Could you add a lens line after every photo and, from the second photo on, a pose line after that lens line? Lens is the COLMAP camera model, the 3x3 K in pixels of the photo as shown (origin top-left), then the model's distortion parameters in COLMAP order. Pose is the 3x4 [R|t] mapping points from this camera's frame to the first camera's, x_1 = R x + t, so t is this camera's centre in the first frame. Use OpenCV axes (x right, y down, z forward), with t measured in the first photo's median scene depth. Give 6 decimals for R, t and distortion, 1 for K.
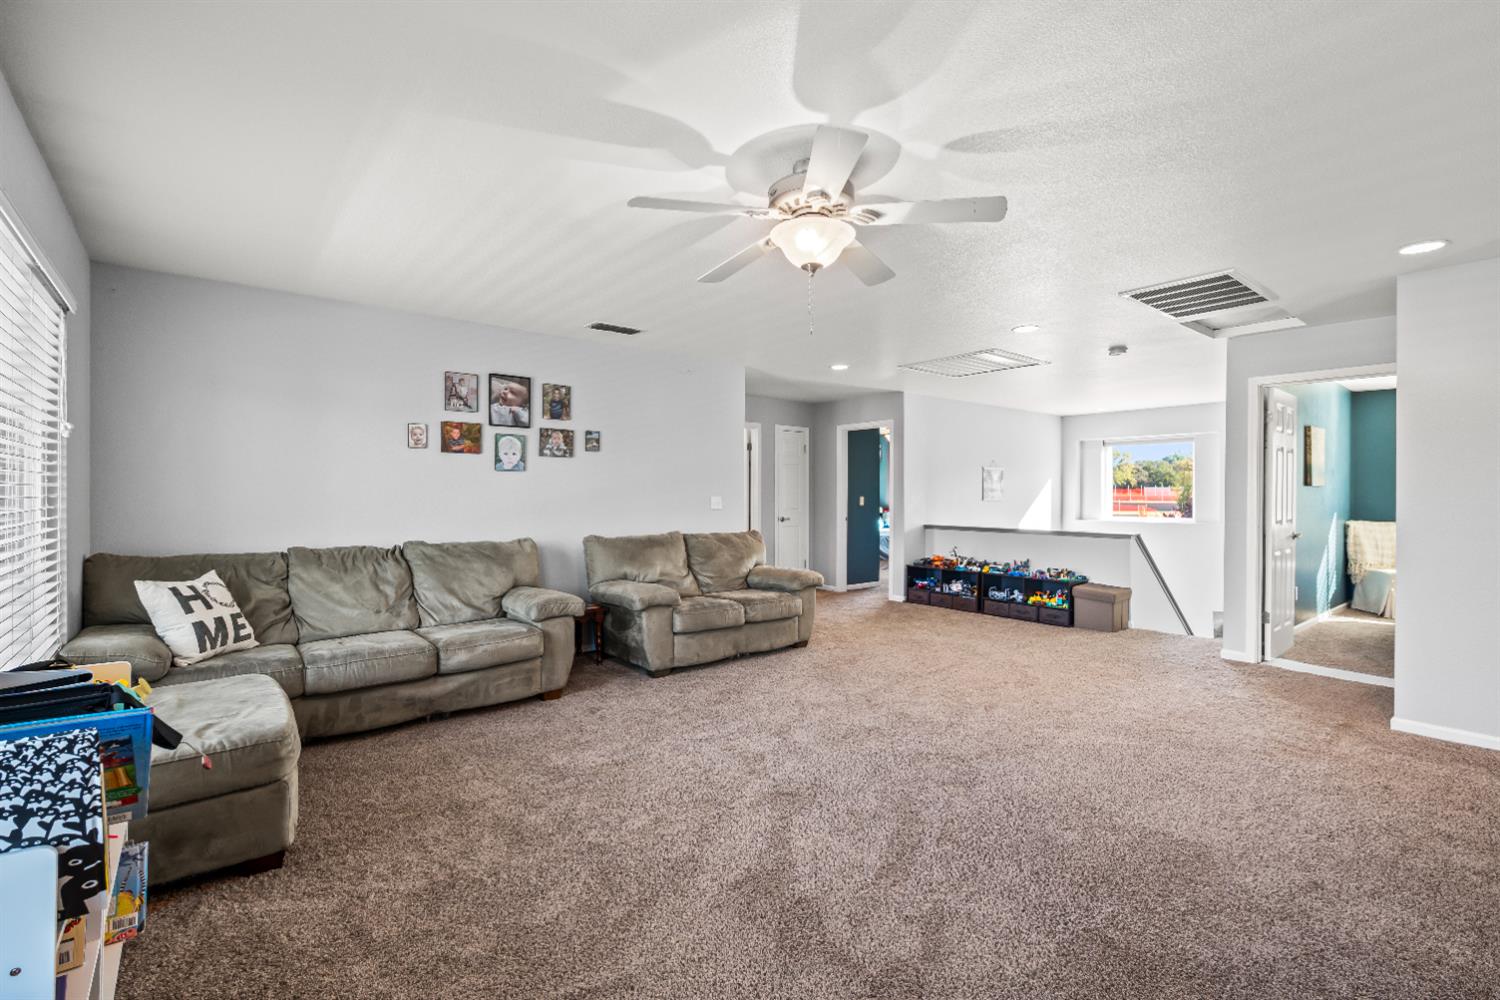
lens RADIAL K [[674.4, 0, 752.1], [0, 674.4, 493.8], [0, 0, 1]] dist [0.001173, 0.000214]
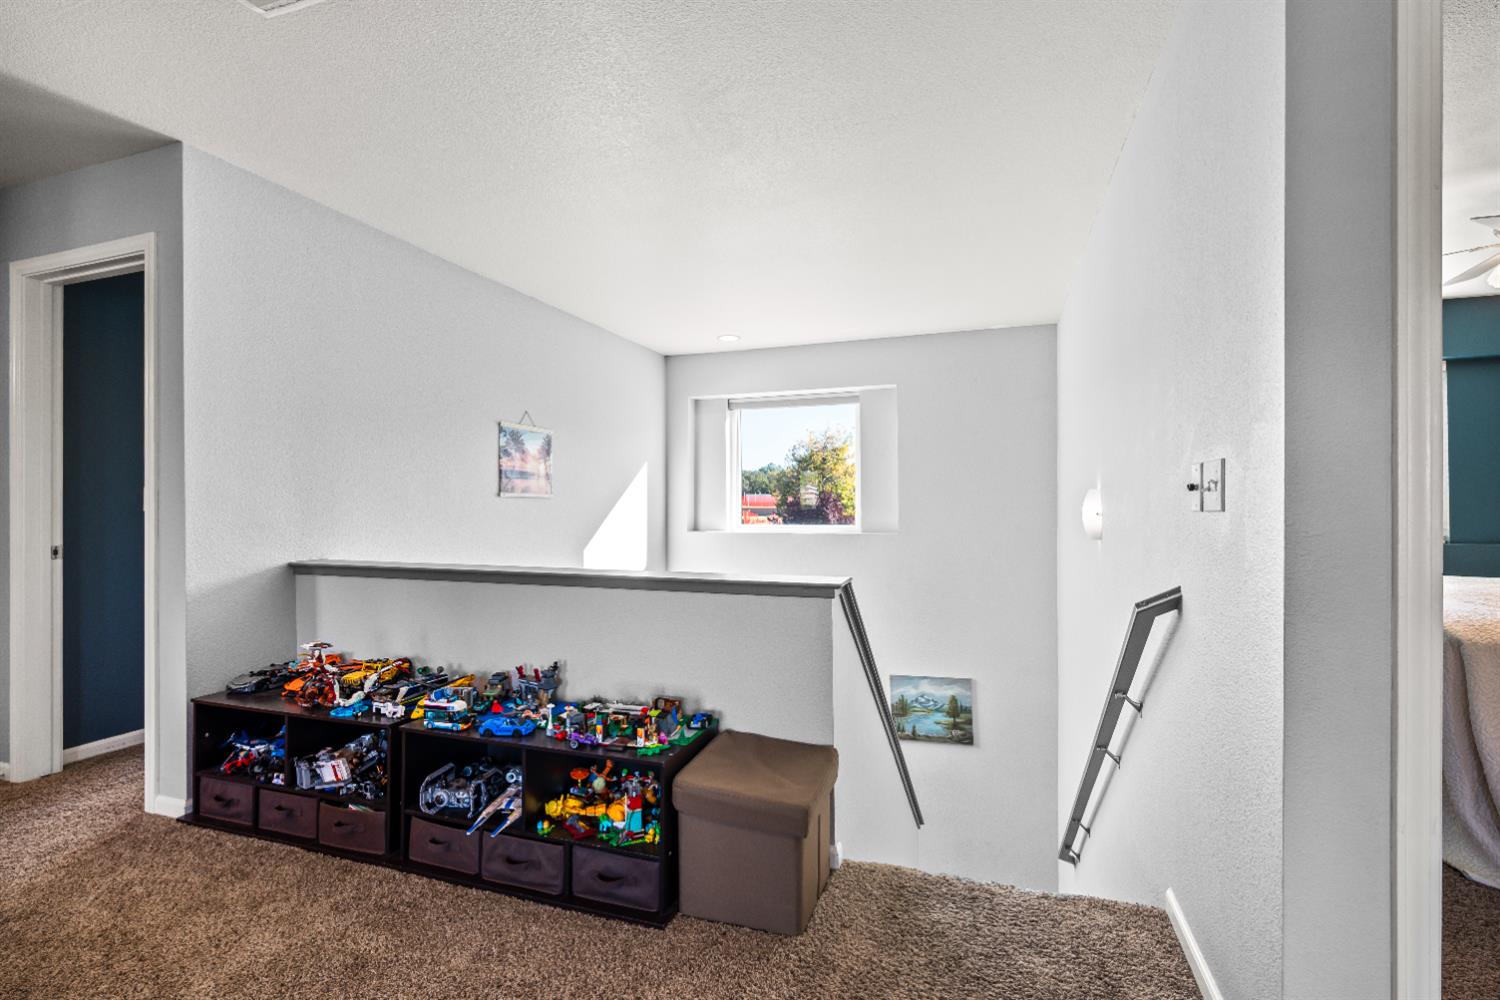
lens RADIAL K [[674.4, 0, 752.1], [0, 674.4, 493.8], [0, 0, 1]] dist [0.001173, 0.000214]
pose [[0.858452, 0.000702, 0.512893, 0.303219], [0.005624, 0.999926, -0.010781, 0.016215], [-0.512863, 0.012140, 0.858385, 0.624909]]
